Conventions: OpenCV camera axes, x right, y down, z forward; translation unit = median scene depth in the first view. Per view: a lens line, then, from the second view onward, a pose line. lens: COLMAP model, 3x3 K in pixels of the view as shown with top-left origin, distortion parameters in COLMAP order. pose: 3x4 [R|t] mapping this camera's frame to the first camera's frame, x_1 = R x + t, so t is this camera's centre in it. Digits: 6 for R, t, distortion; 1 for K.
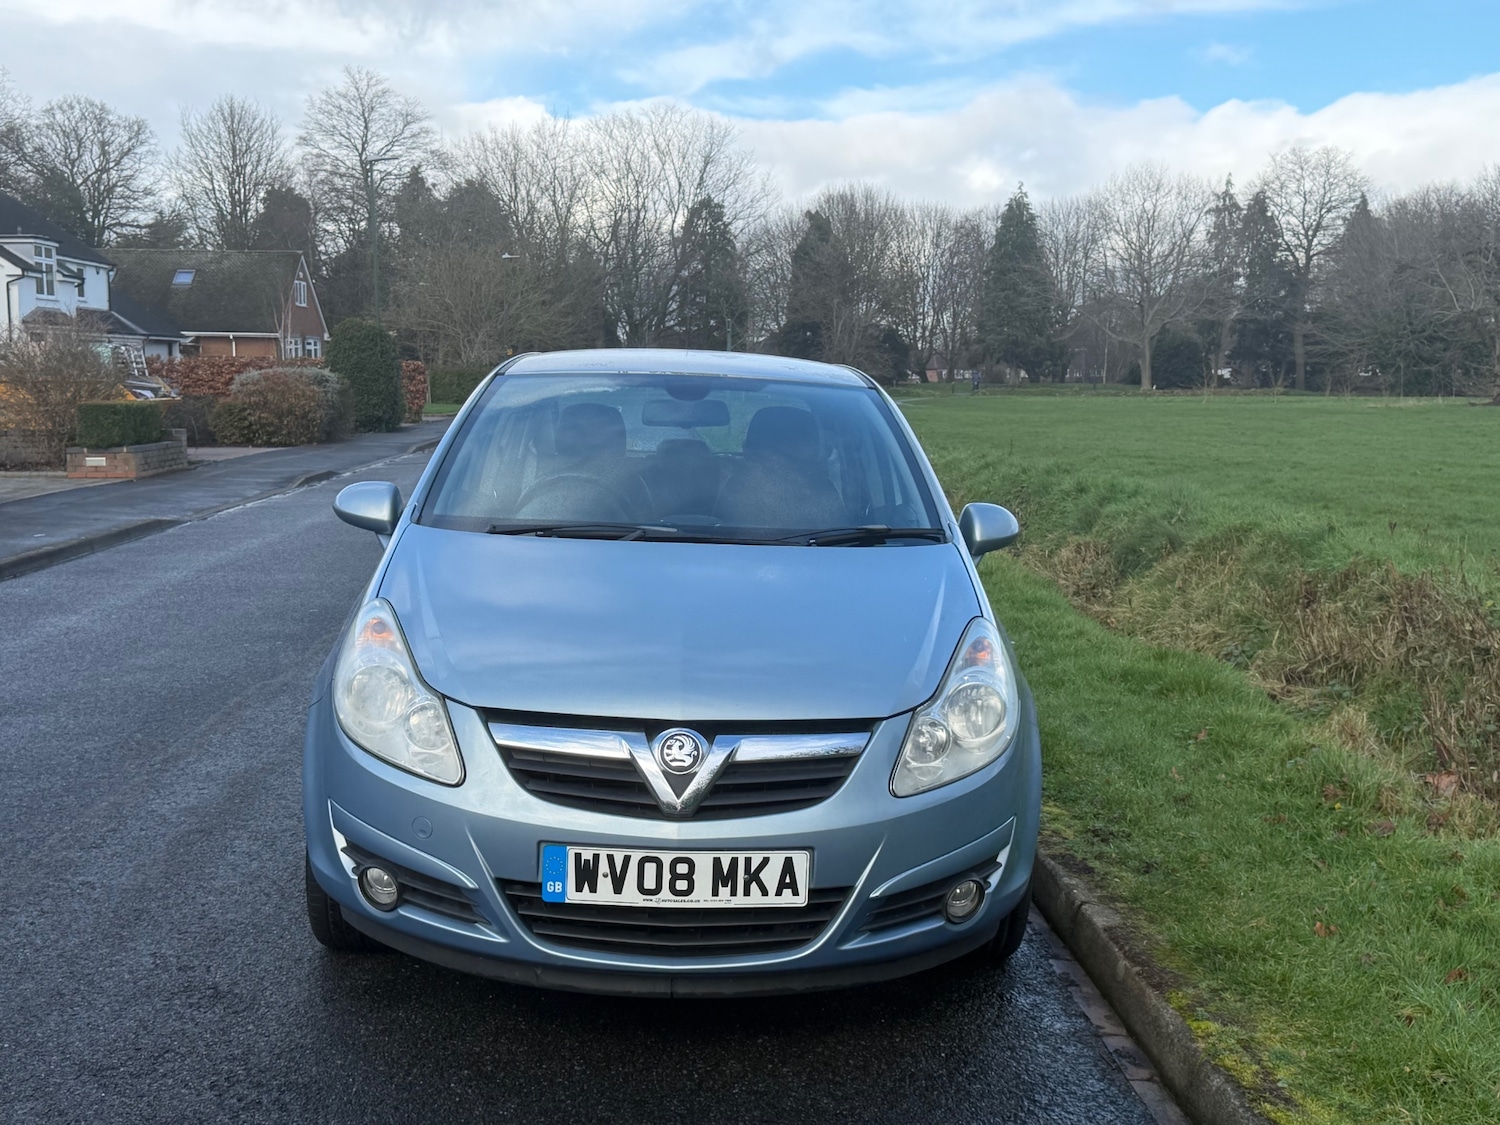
lens RADIAL K [[1639.5, 0, 748.6], [0, 1639.5, 563.3], [0, 0, 1]] dist [0.194637, -0.451118]
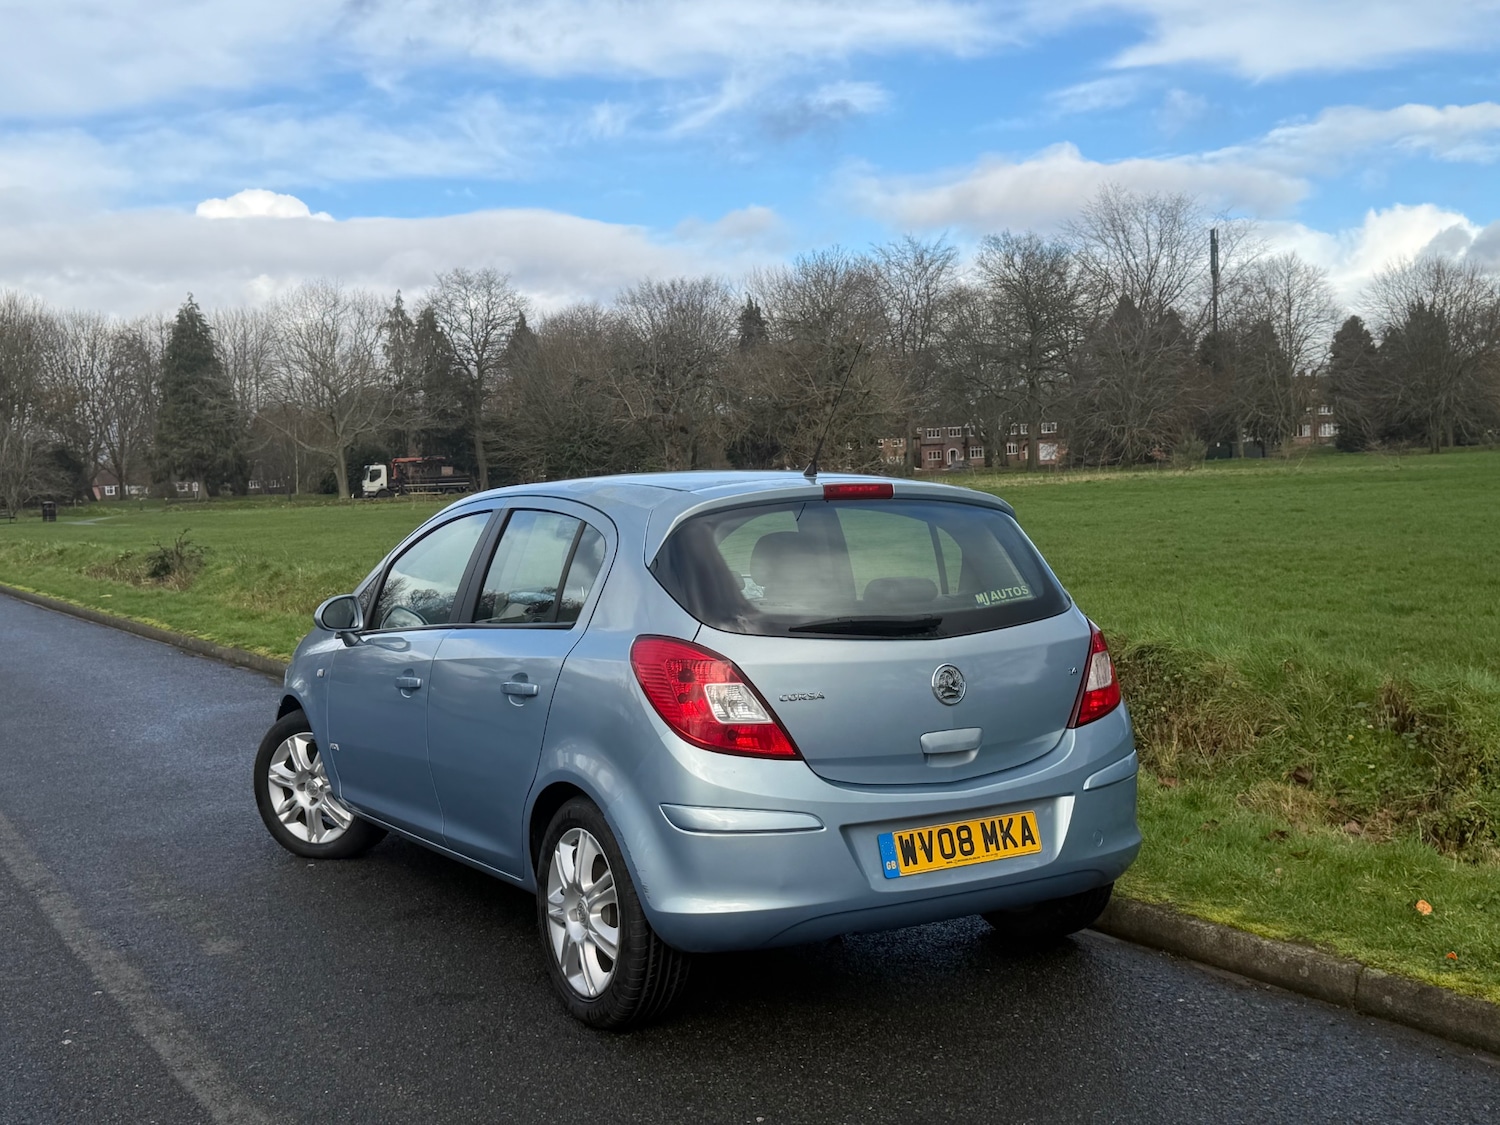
lens RADIAL K [[1639.5, 0, 748.6], [0, 1639.5, 563.3], [0, 0, 1]] dist [0.194637, -0.451118]
pose [[0.881707, -0.066073, 0.467147, -0.119457], [0.096229, 0.994516, -0.040961, 0.000315], [-0.461879, 0.081069, 0.883230, -0.046244]]
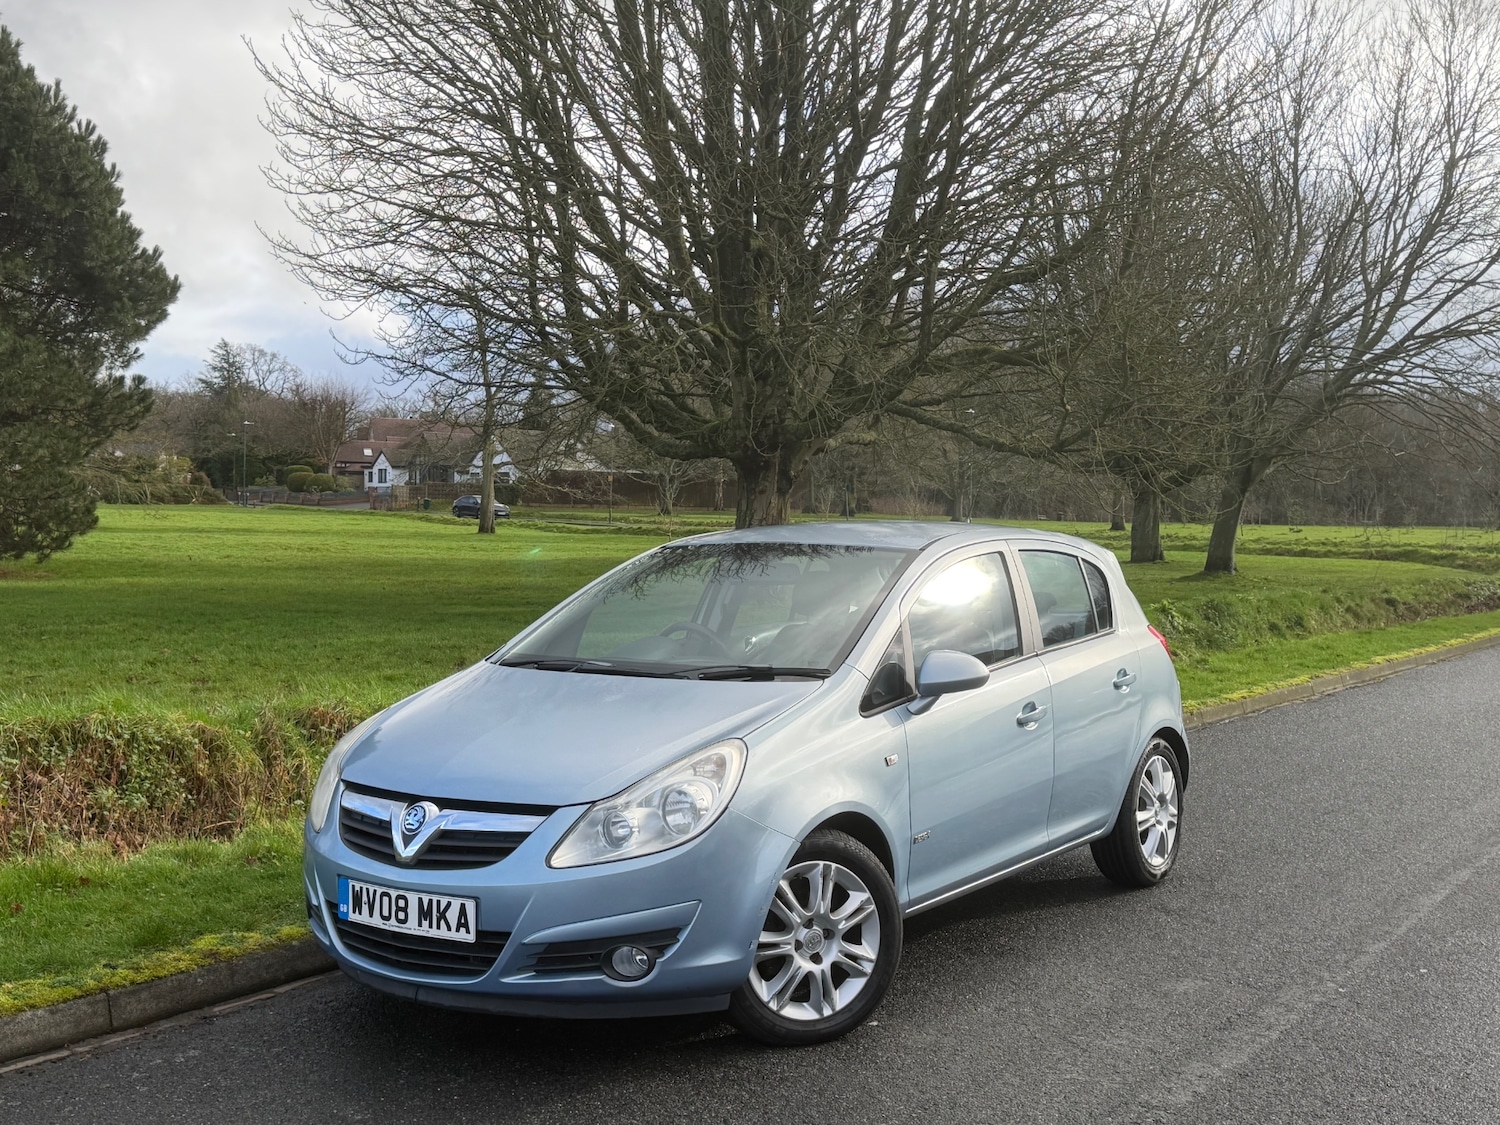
lens RADIAL K [[1652.3, 0, 739.6], [0, 1652.3, 566.7], [0, 0, 1]] dist [0.192039, -0.443097]
pose [[0.795250, -0.024636, -0.605781, 0.156105], [-0.037961, 0.995190, -0.090307, 0.003217], [0.605092, 0.094813, 0.790490, 0.006469]]
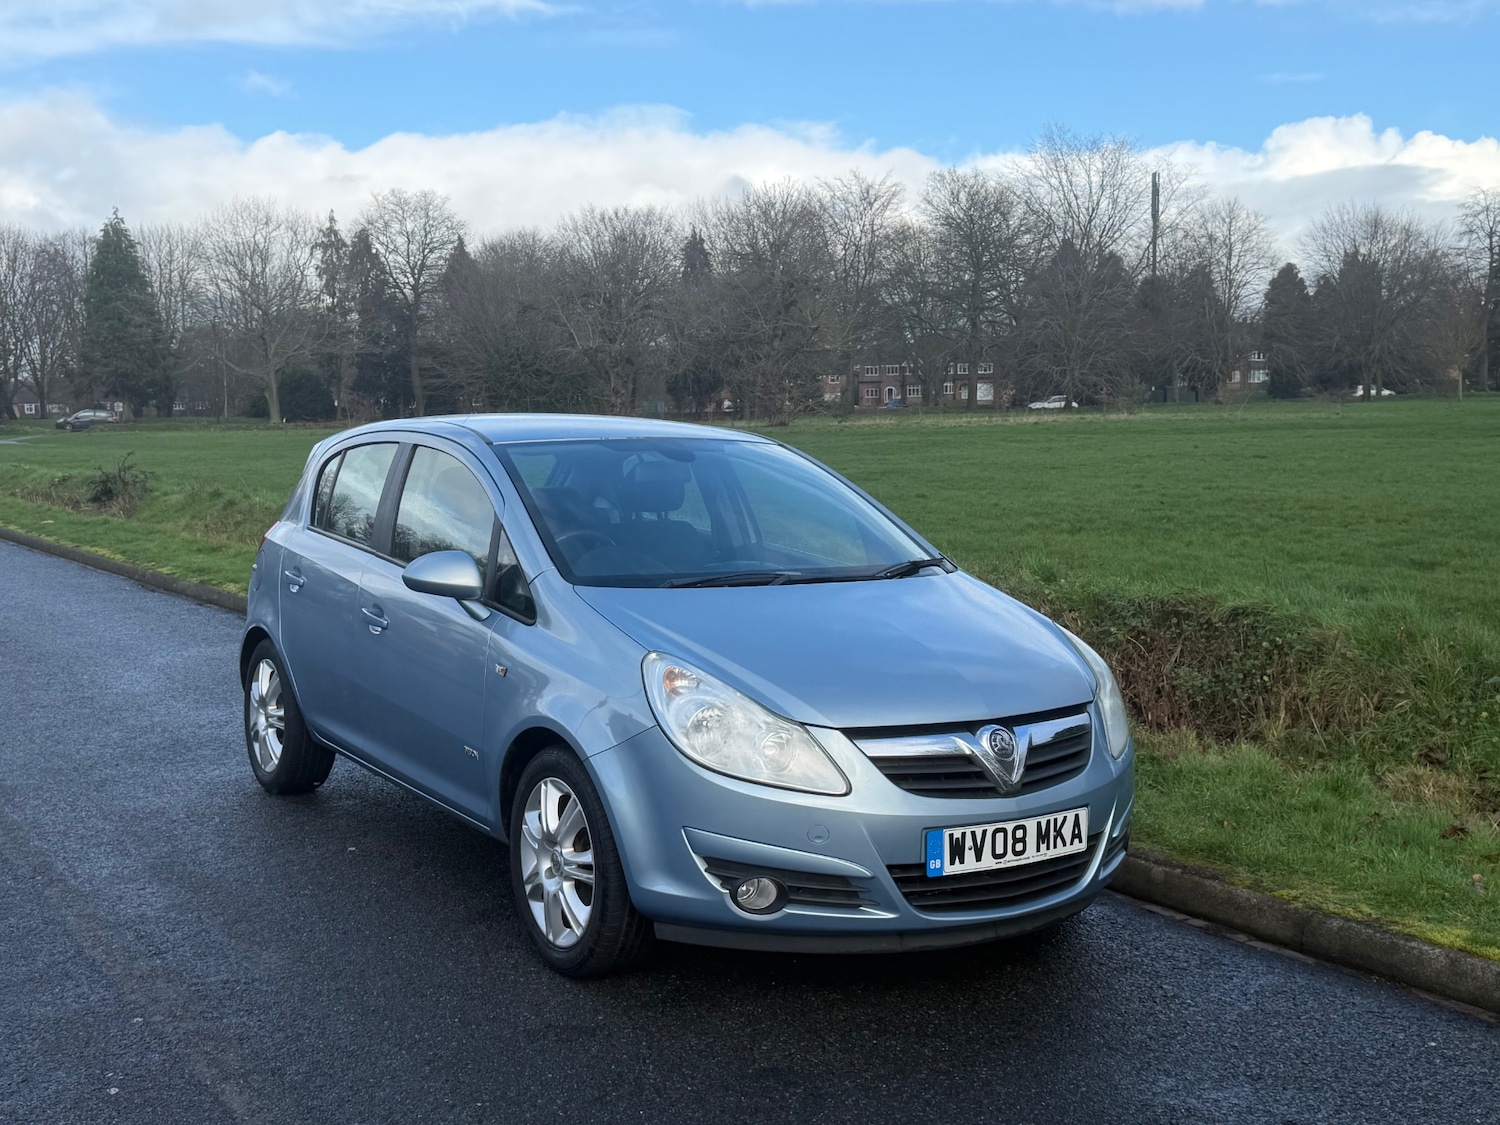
lens RADIAL K [[1636.0, 0, 760.5], [0, 1636.0, 556.4], [0, 0, 1]] dist [0.202747, -0.470029]
pose [[0.859463, -0.067130, 0.506772, -0.127106], [0.078555, 0.996909, -0.001170, -0.006378], [-0.505127, 0.040816, 0.862079, -0.000708]]
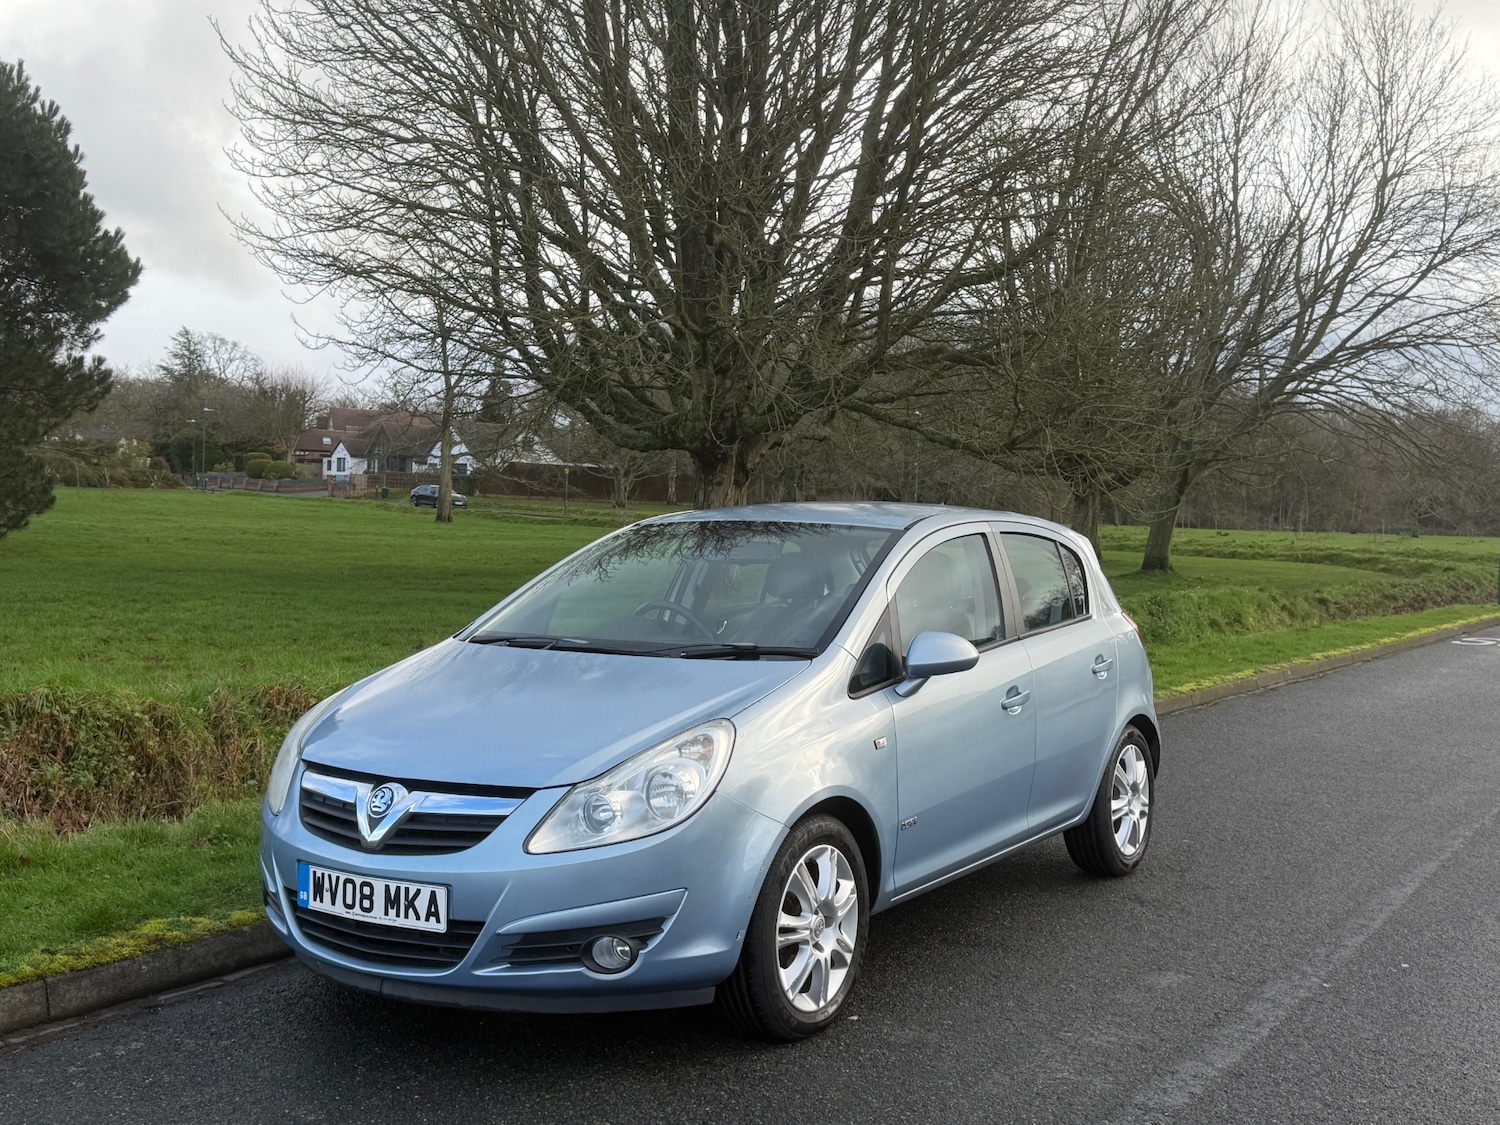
lens RADIAL K [[1597.0, 0, 753.3], [0, 1597.0, 566.2], [0, 0, 1]] dist [0.189540, -0.428699]
pose [[0.819056, -0.008791, -0.573647, 0.142562], [-0.051516, 0.994717, -0.088798, 0.004472], [0.571397, 0.102282, 0.814275, 0.017209]]
